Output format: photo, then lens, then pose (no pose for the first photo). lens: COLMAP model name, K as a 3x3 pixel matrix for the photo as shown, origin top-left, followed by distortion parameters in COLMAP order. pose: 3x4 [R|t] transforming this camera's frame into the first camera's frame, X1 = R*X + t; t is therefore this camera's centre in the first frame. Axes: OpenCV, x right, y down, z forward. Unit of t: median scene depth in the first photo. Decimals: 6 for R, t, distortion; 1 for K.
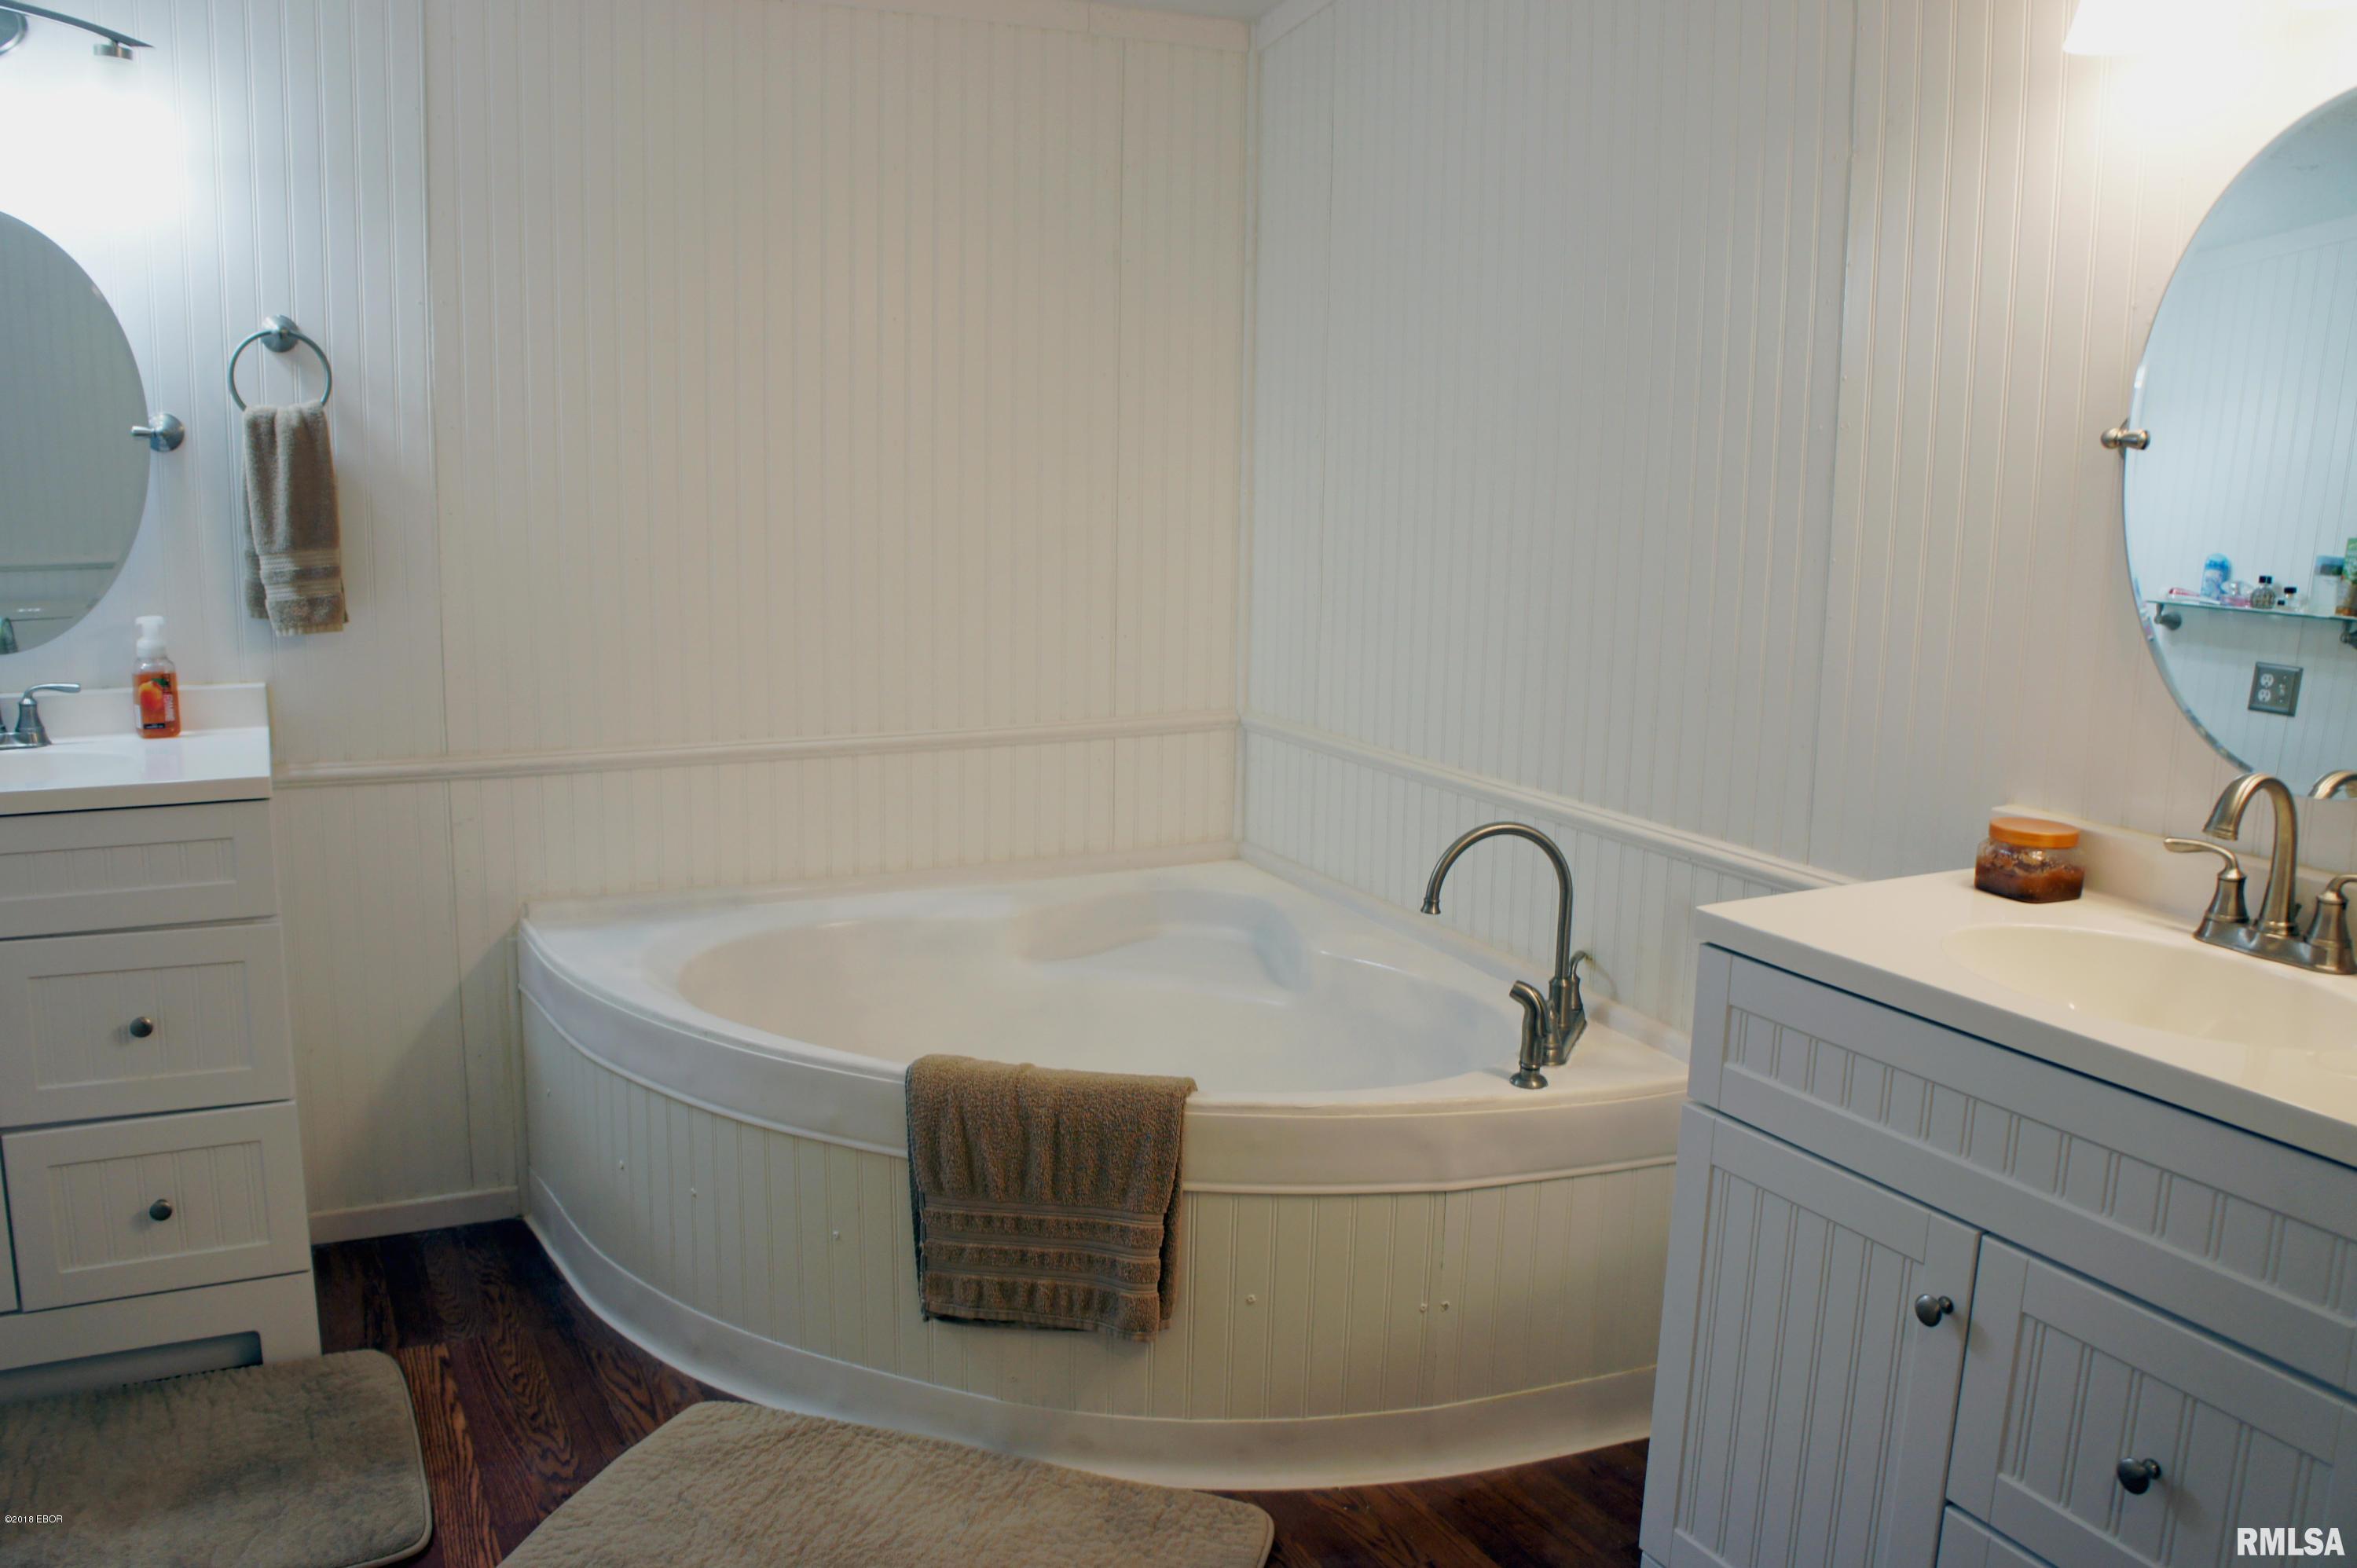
lens RADIAL K [[1839.1, 0, 1168.8], [0, 1839.1, 789.8], [0, 0, 1]] dist [-0.184341, 0.130164]
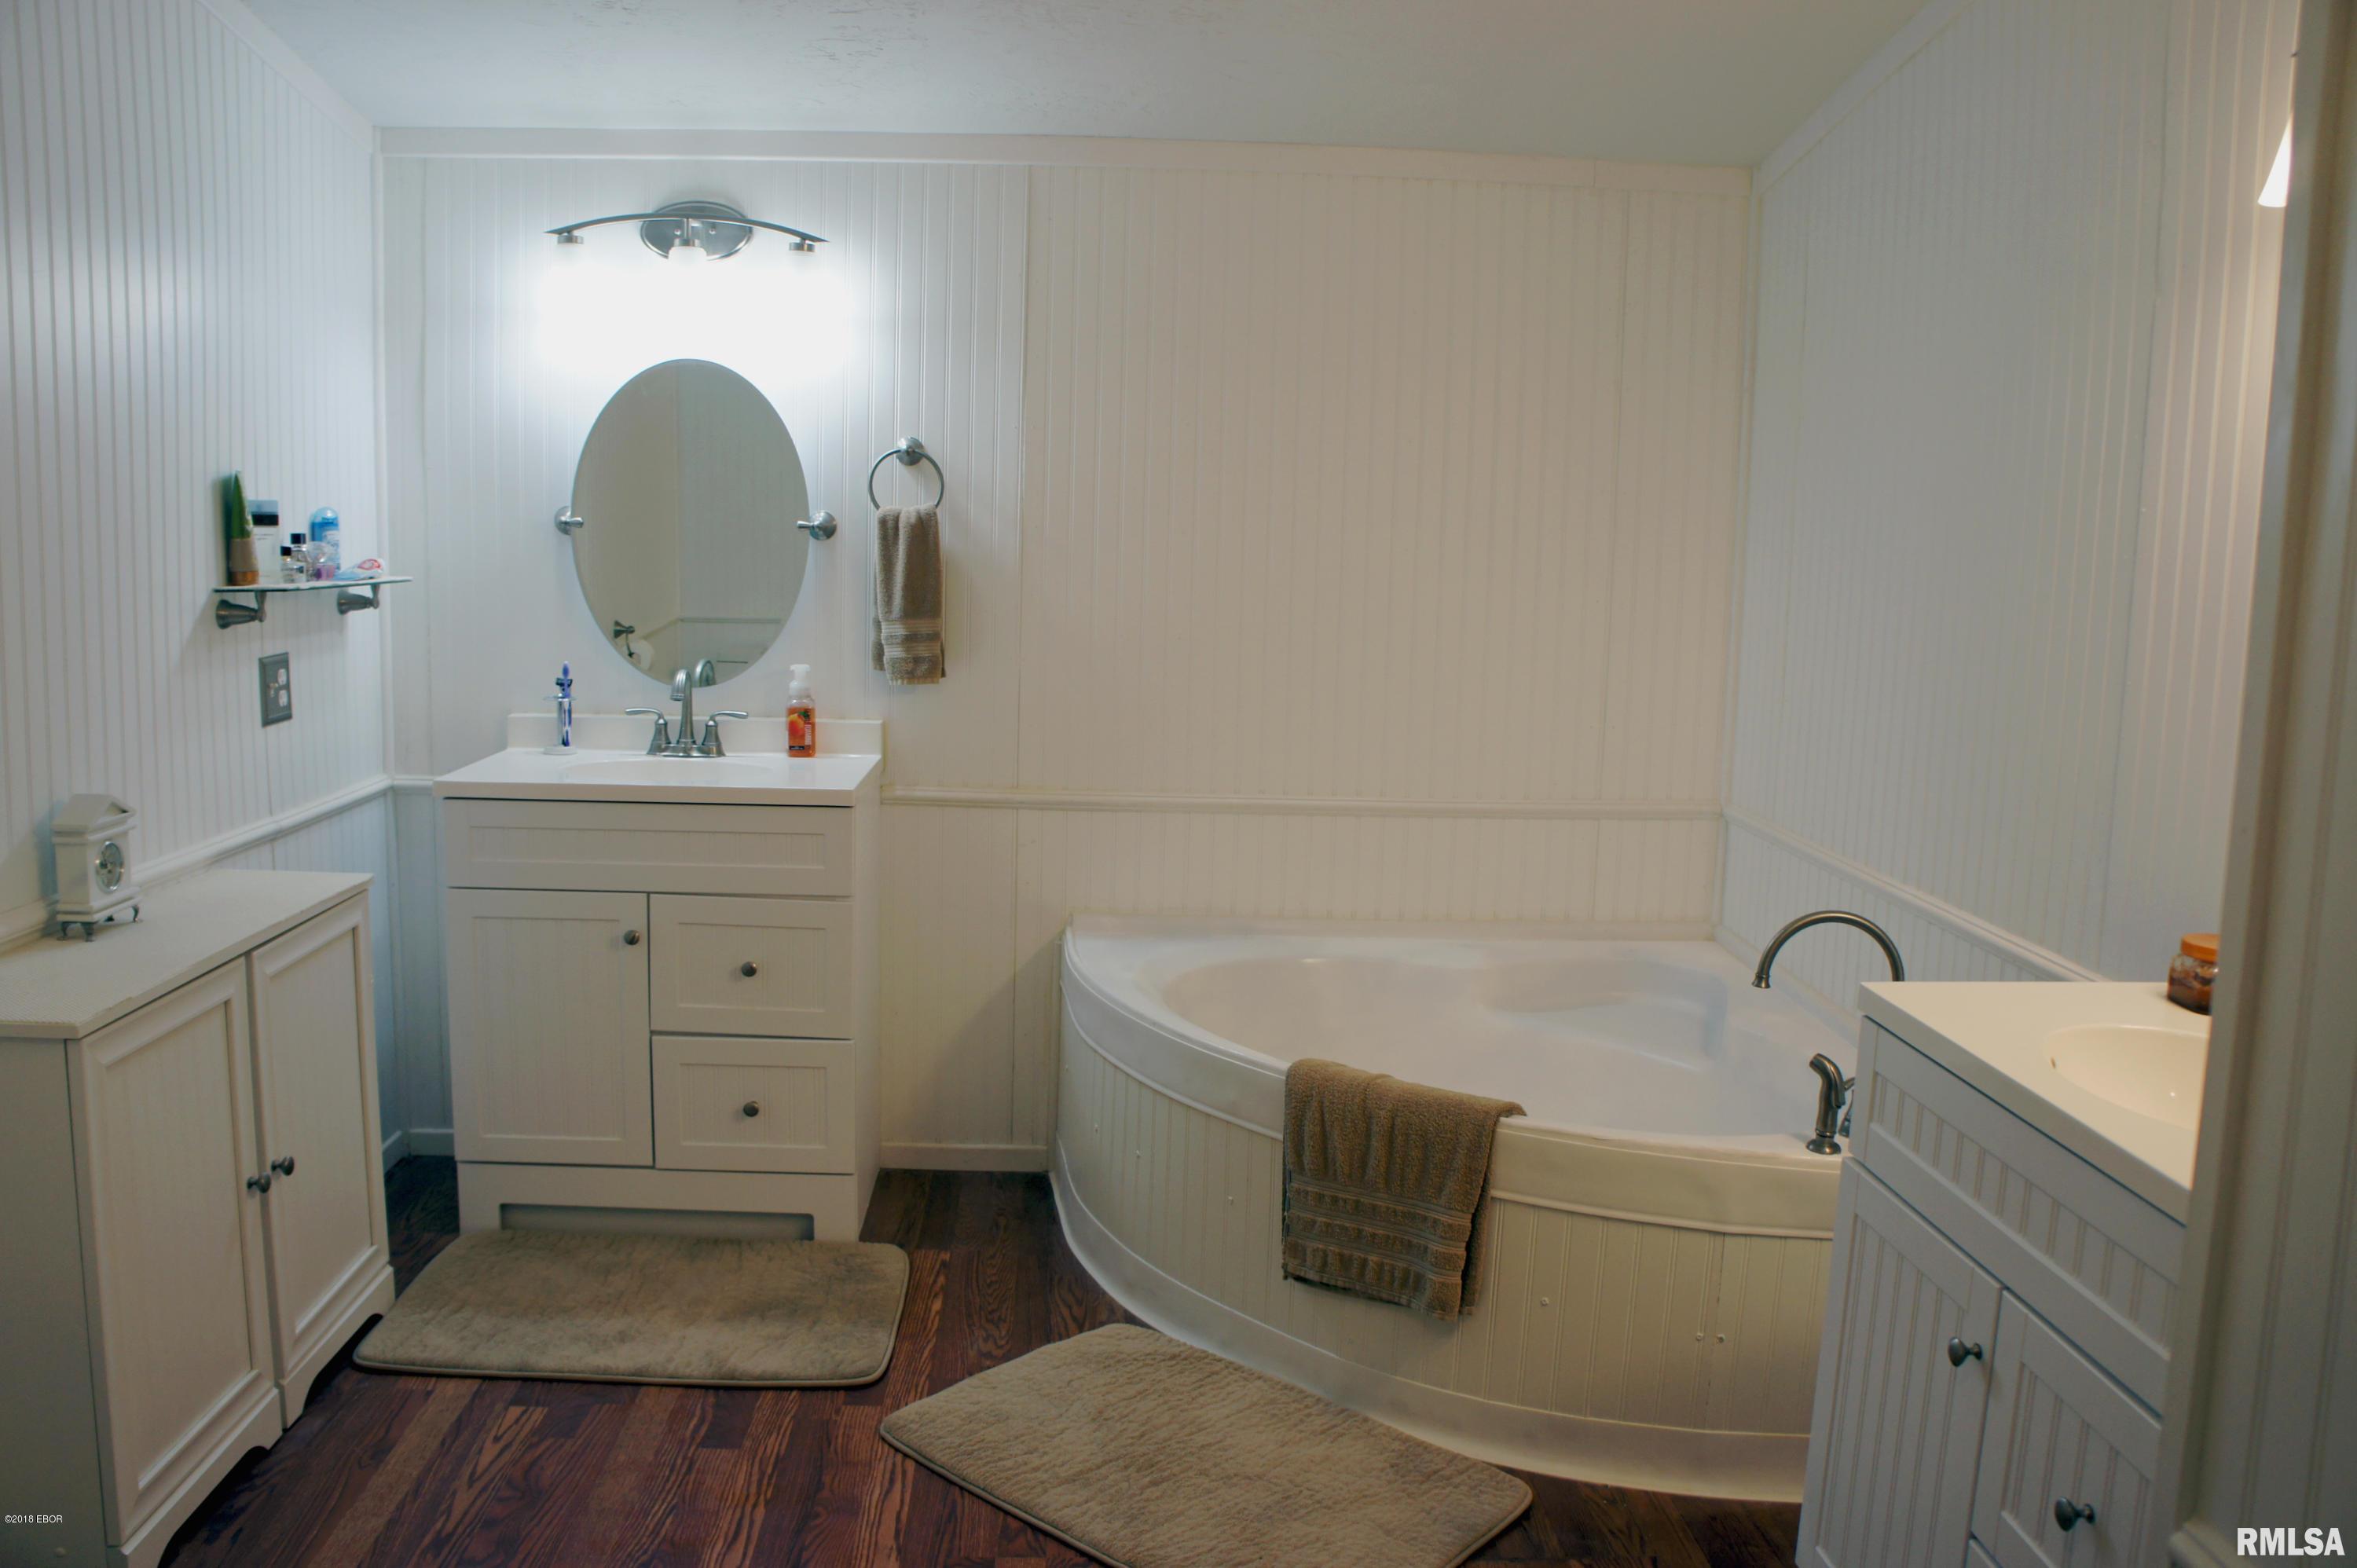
lens RADIAL K [[1839.1, 0, 1168.8], [0, 1839.1, 789.8], [0, 0, 1]] dist [-0.184341, 0.130164]
pose [[0.911478, 0.067337, -0.405799, 0.249804], [-0.085726, 0.995945, -0.027288, 0.009057], [0.402316, 0.059660, 0.913555, -0.145029]]
